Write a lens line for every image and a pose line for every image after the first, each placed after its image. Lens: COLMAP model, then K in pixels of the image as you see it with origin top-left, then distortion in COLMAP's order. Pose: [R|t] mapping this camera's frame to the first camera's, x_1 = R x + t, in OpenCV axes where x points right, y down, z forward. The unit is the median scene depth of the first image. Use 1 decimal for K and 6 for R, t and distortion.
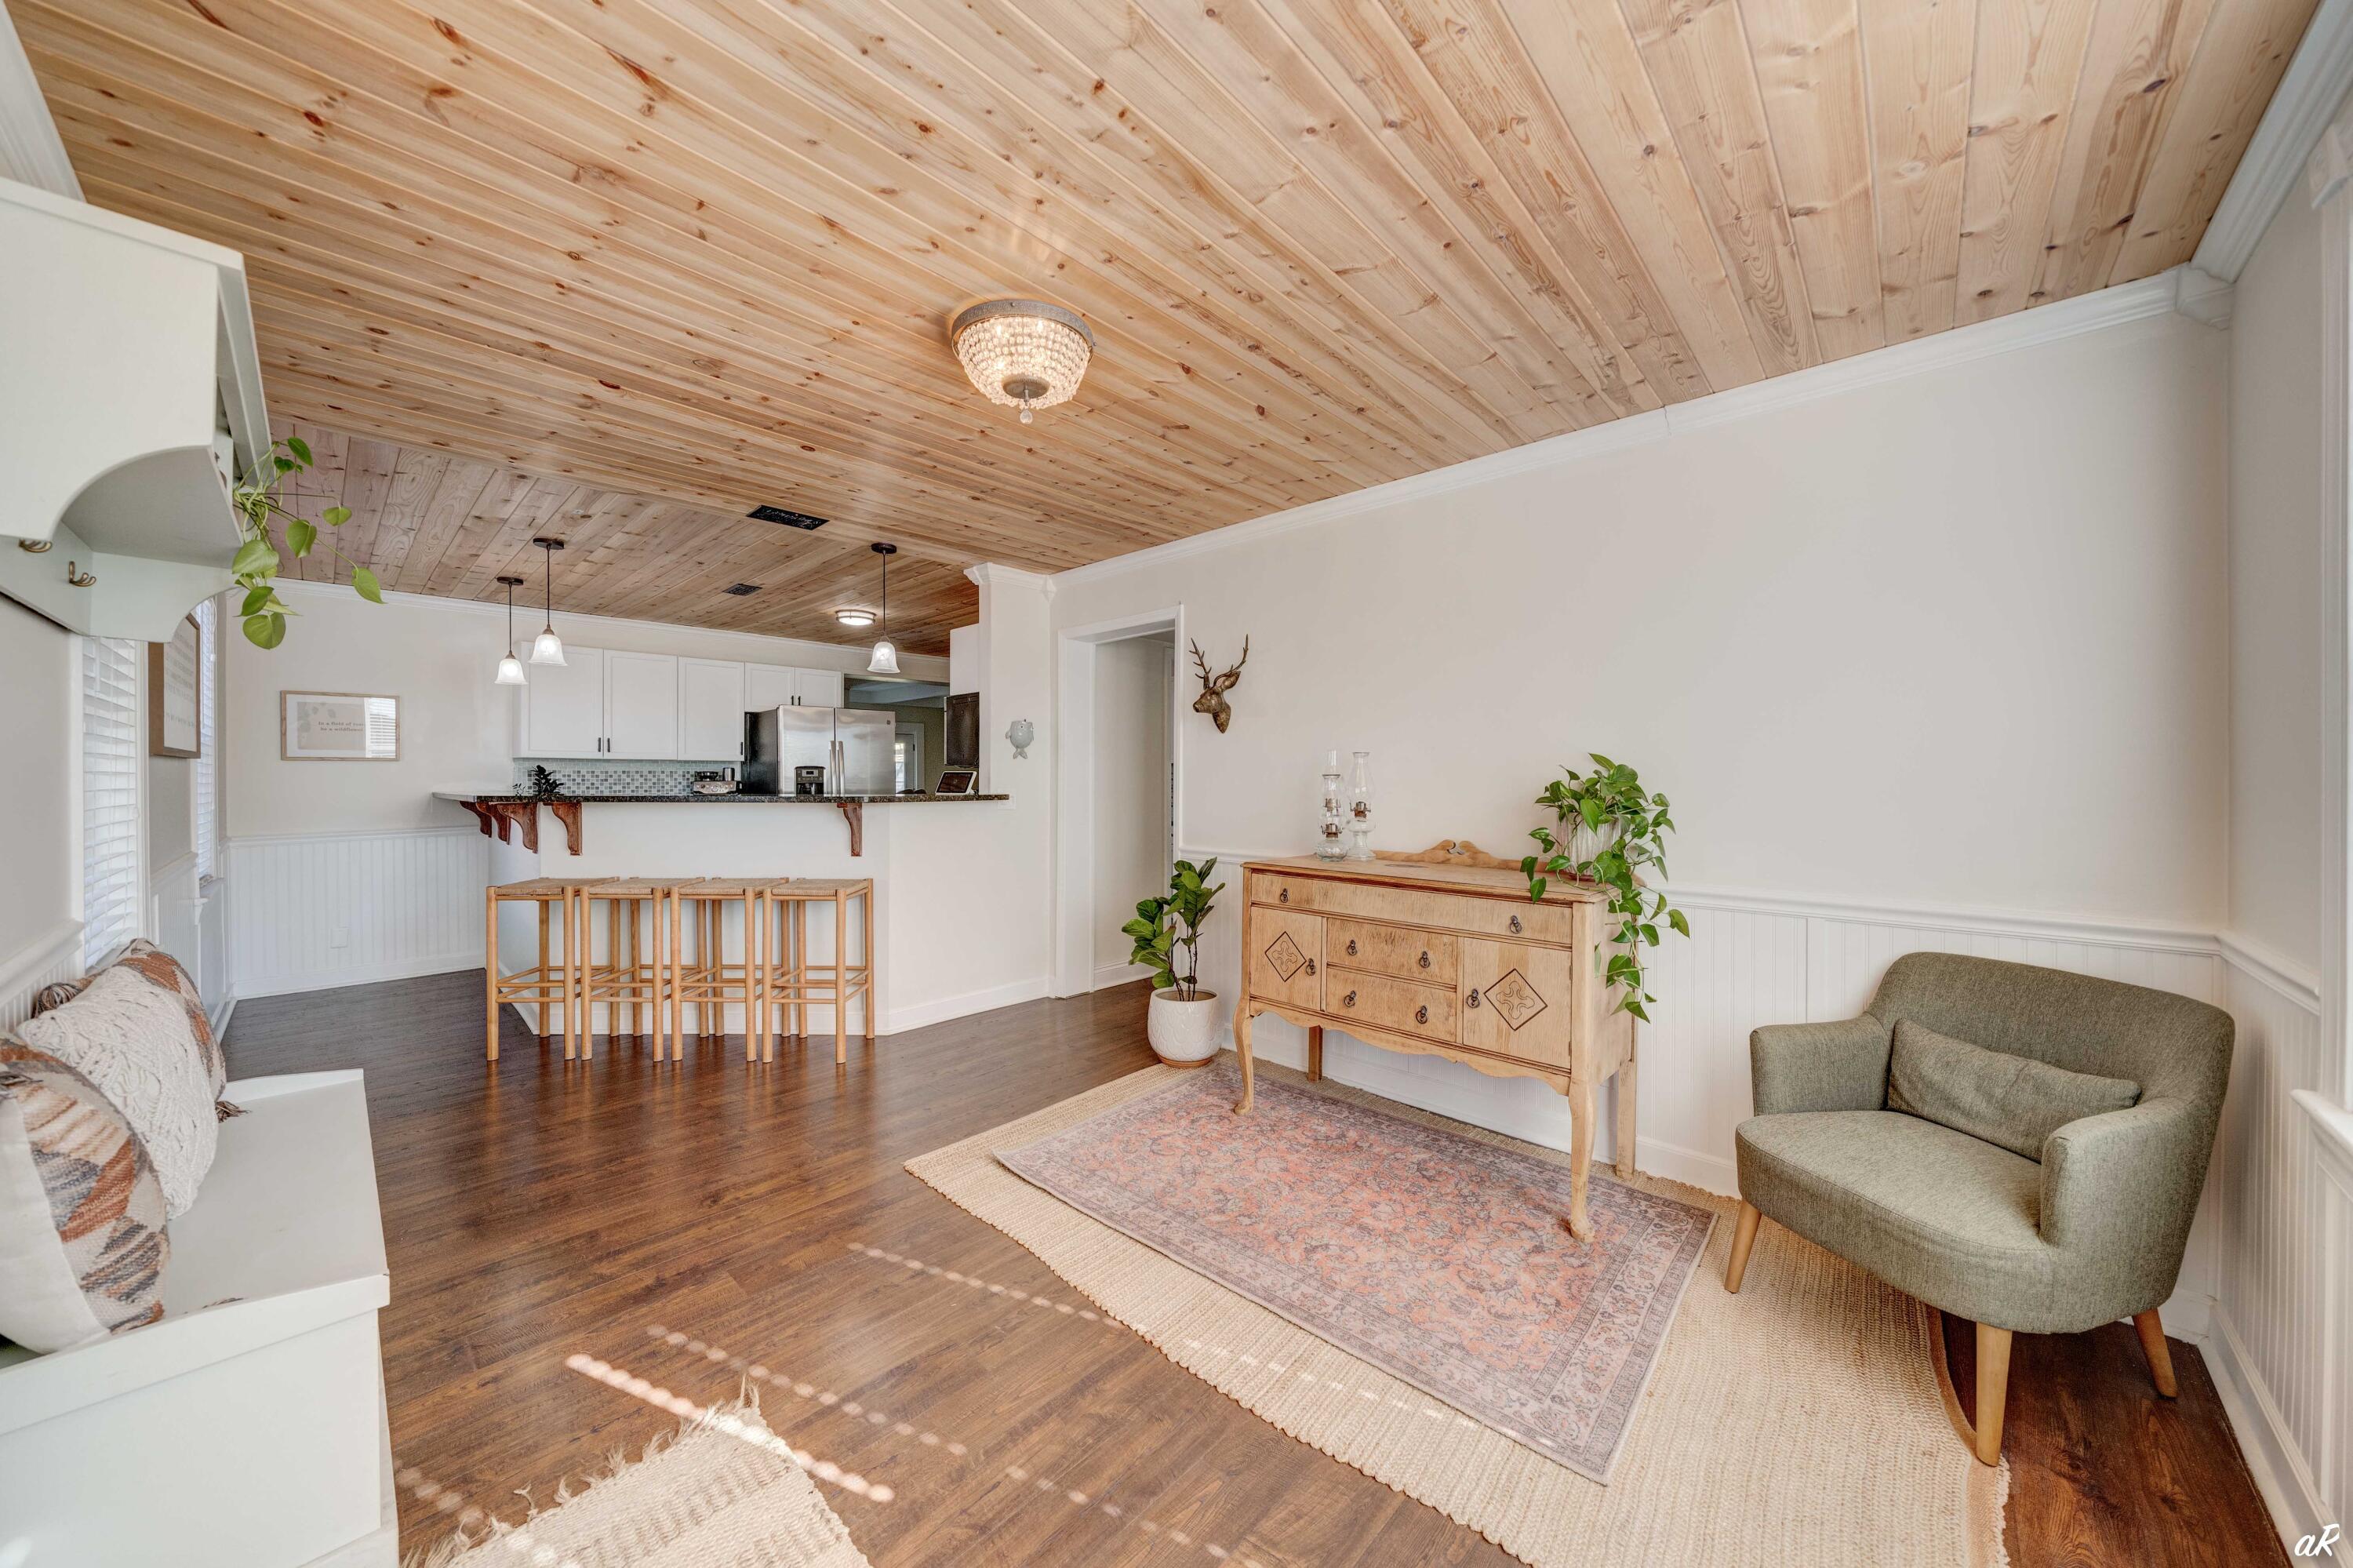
lens RADIAL K [[807.0, 0, 1159.2], [0, 807.0, 778.5], [0, 0, 1]] dist [0.000182, 0.000096]
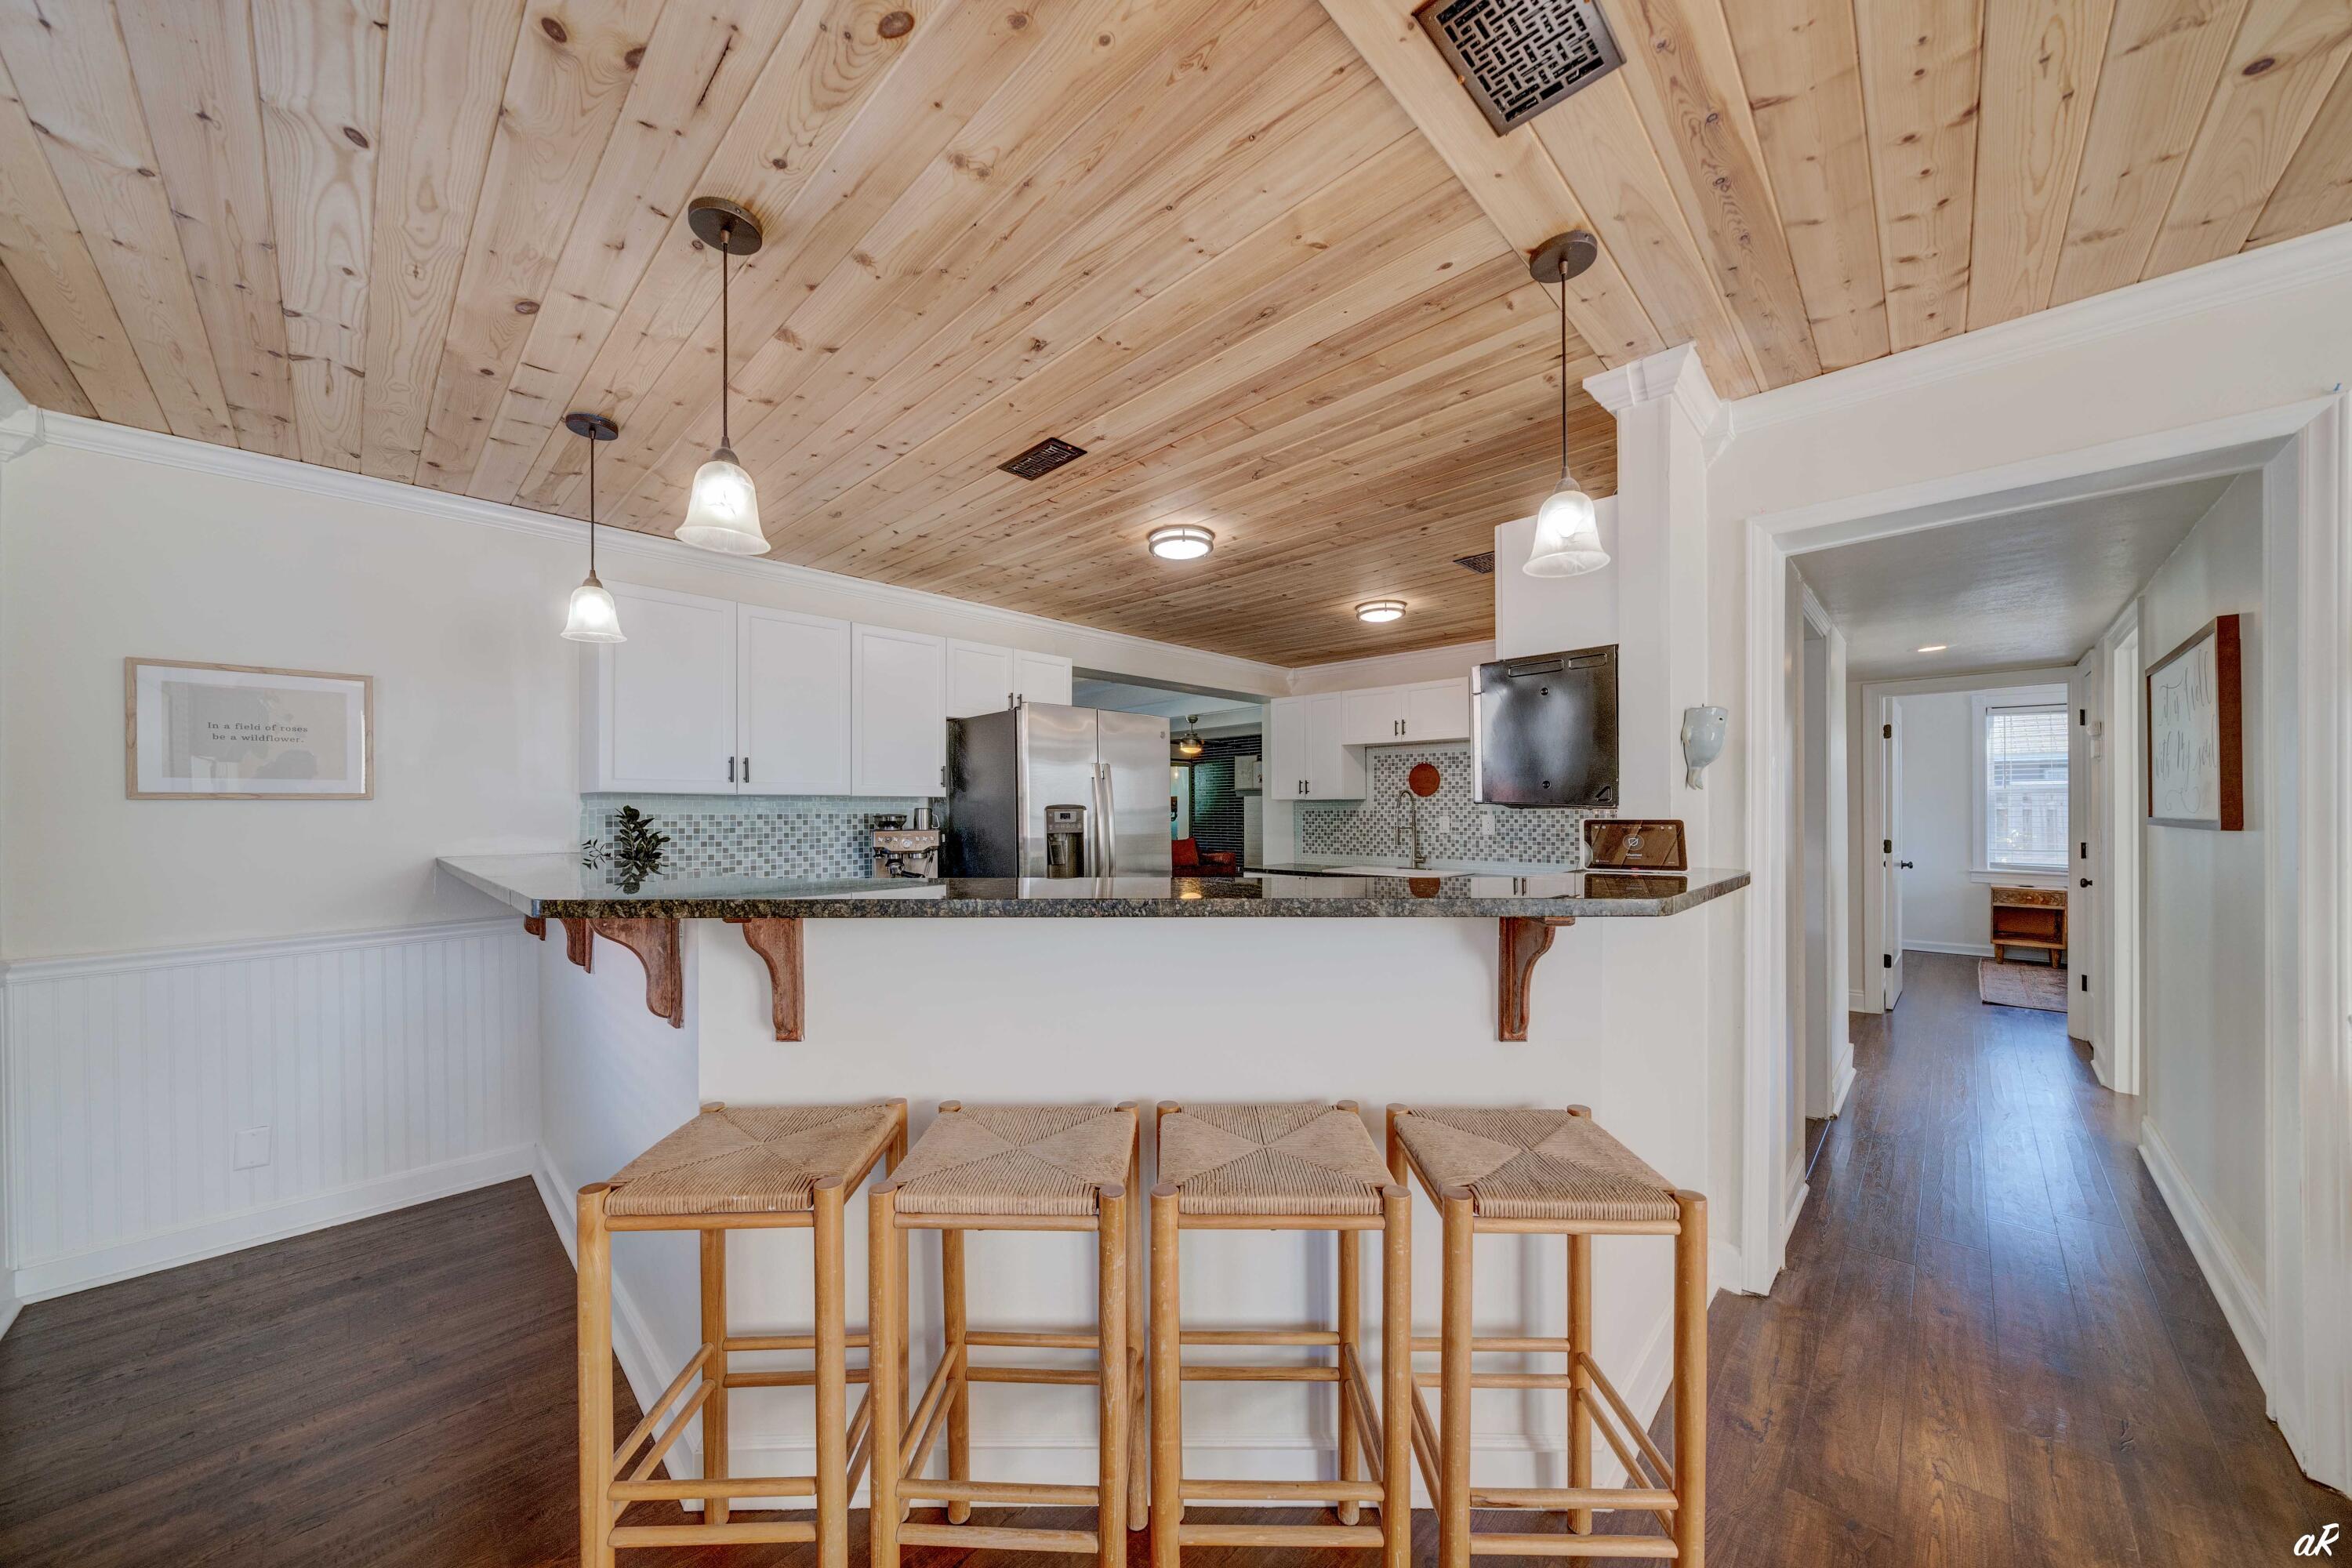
lens RADIAL K [[804.1, 0, 1171.8], [0, 804.1, 811.2], [0, 0, 1]] dist [-0.004993, -0.000110]
pose [[0.999991, -0.003787, -0.001935, -0.543304], [0.003785, 0.999992, -0.001057, -0.014927], [0.001939, 0.001049, 0.999998, 0.620570]]
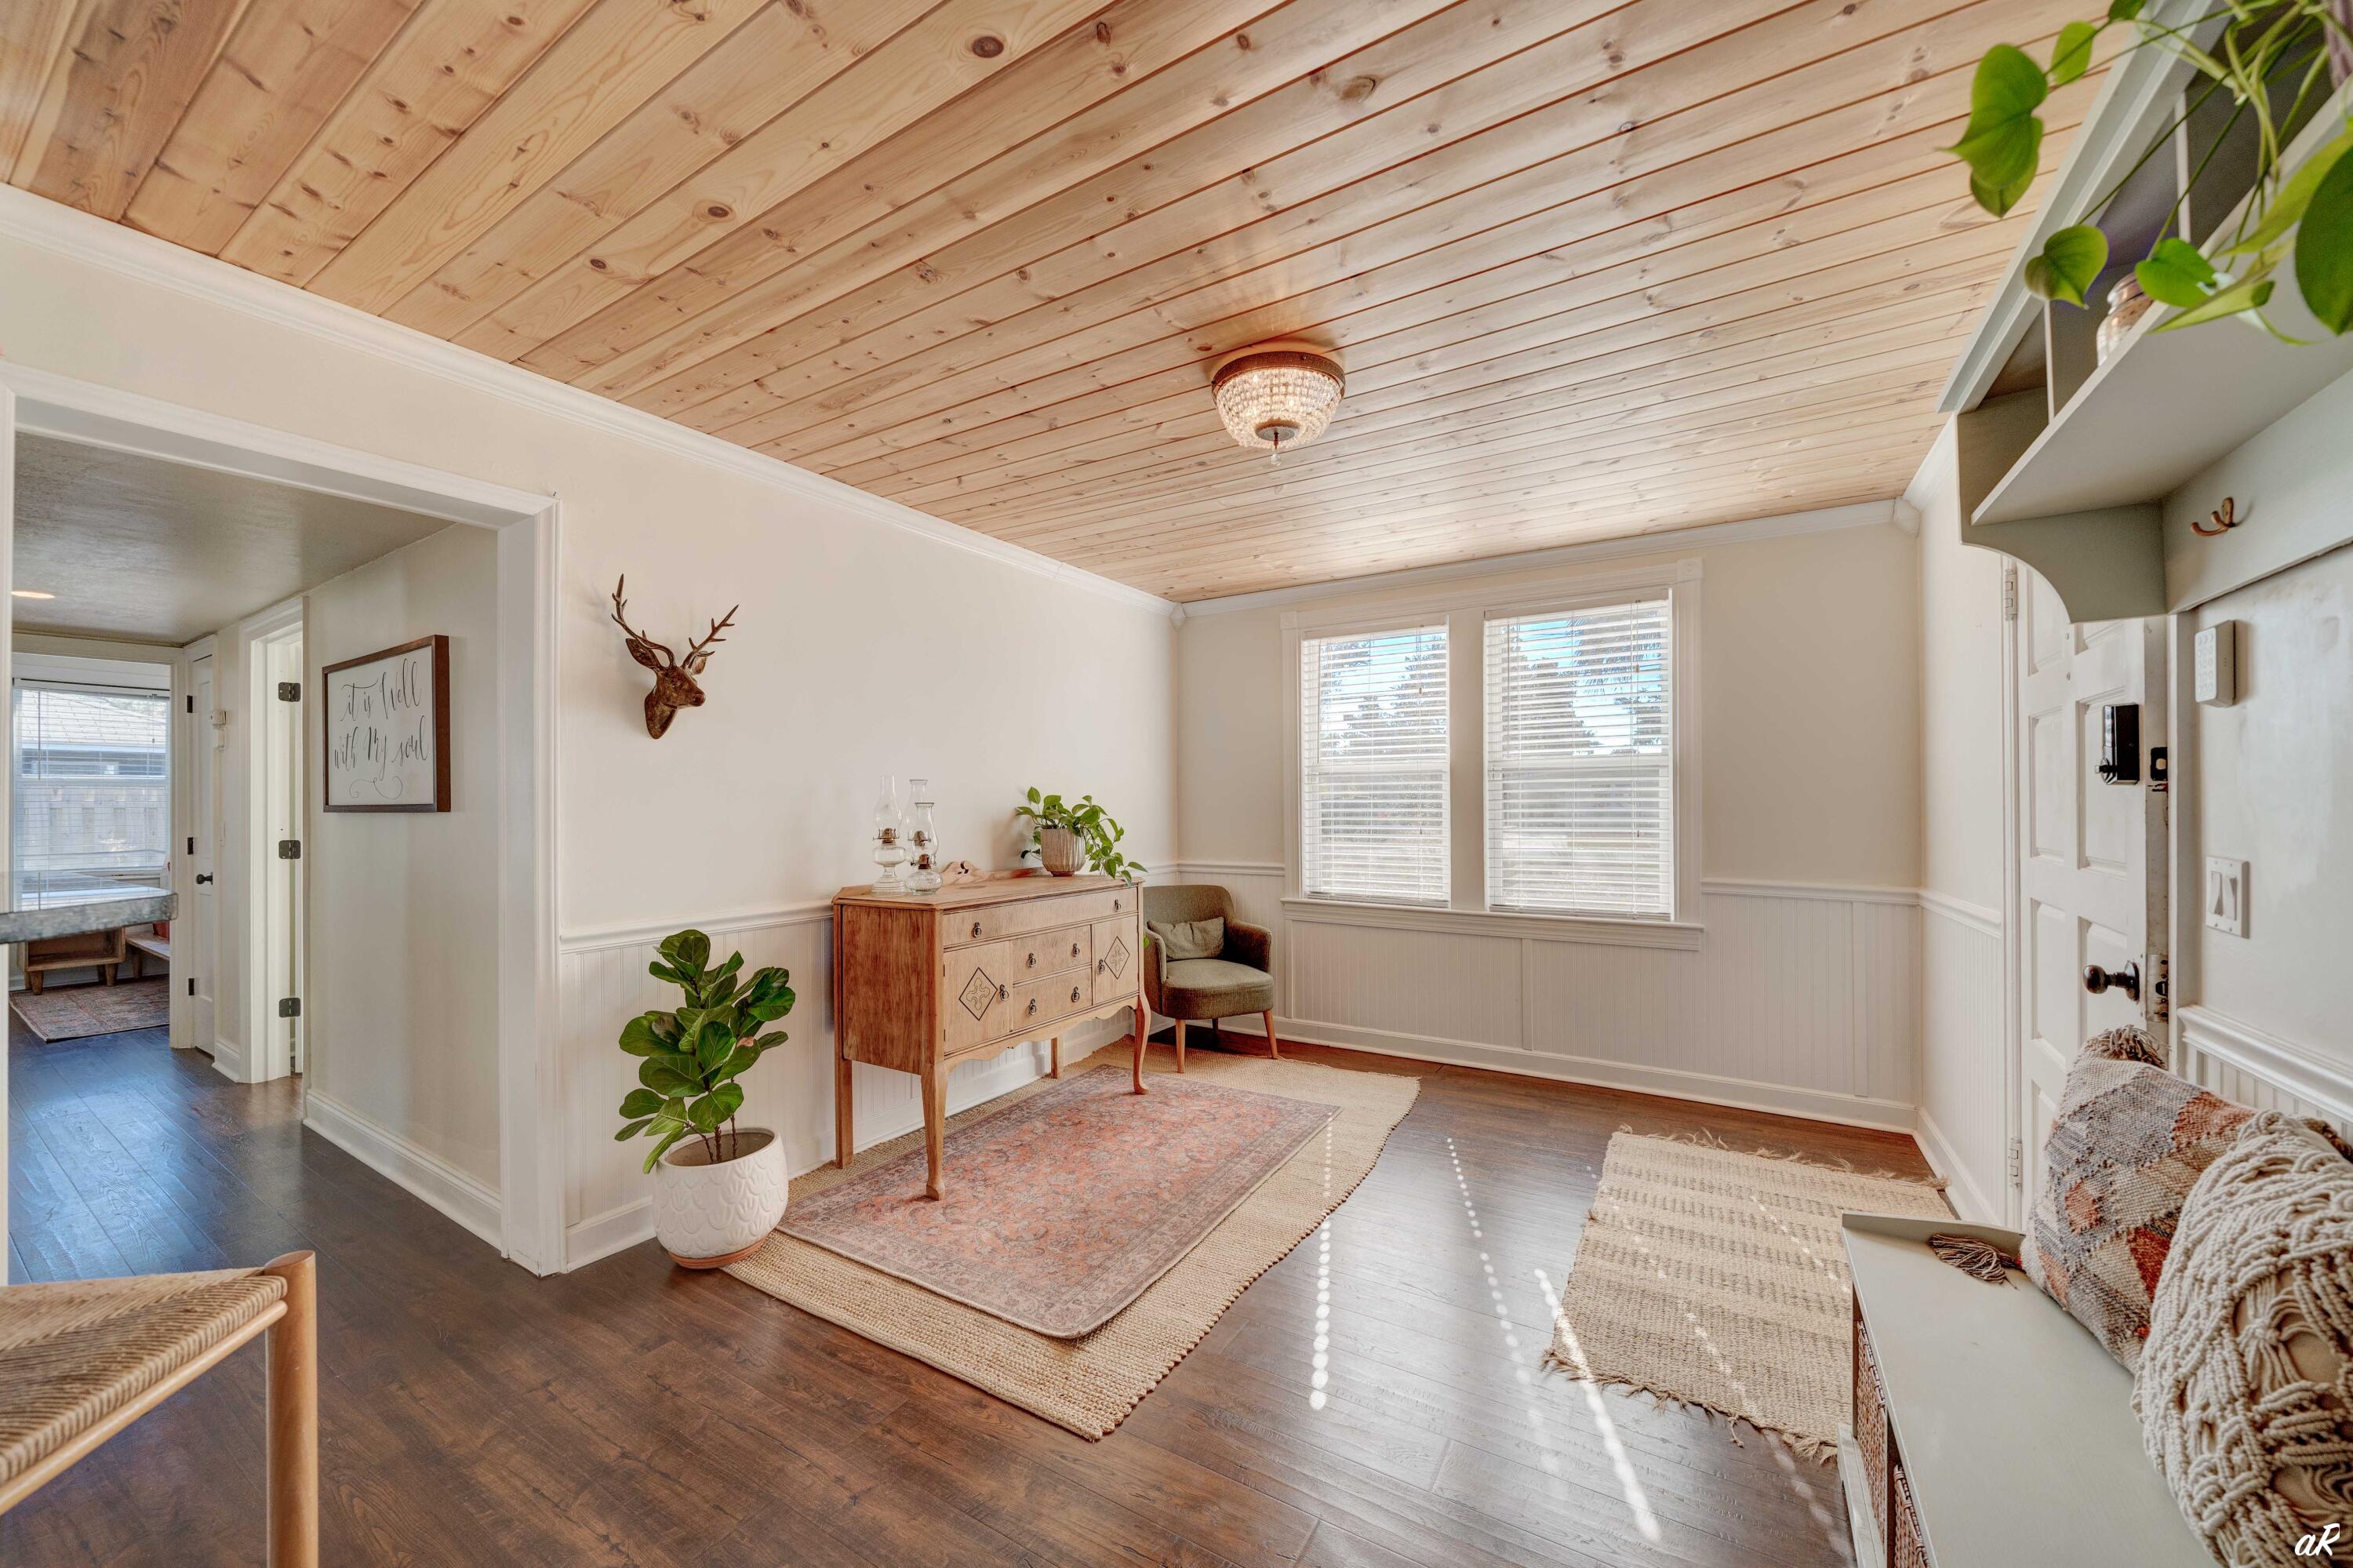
lens RADIAL K [[860.5, 0, 1166.7], [0, 860.5, 793.6], [0, 0, 1]] dist [-0.001759, -0.000236]
pose [[-0.193574, 0.009124, 0.981043, -0.641295], [0.008792, 0.999933, -0.007565, -0.003758], [-0.981046, 0.007161, -0.193641, 0.710633]]
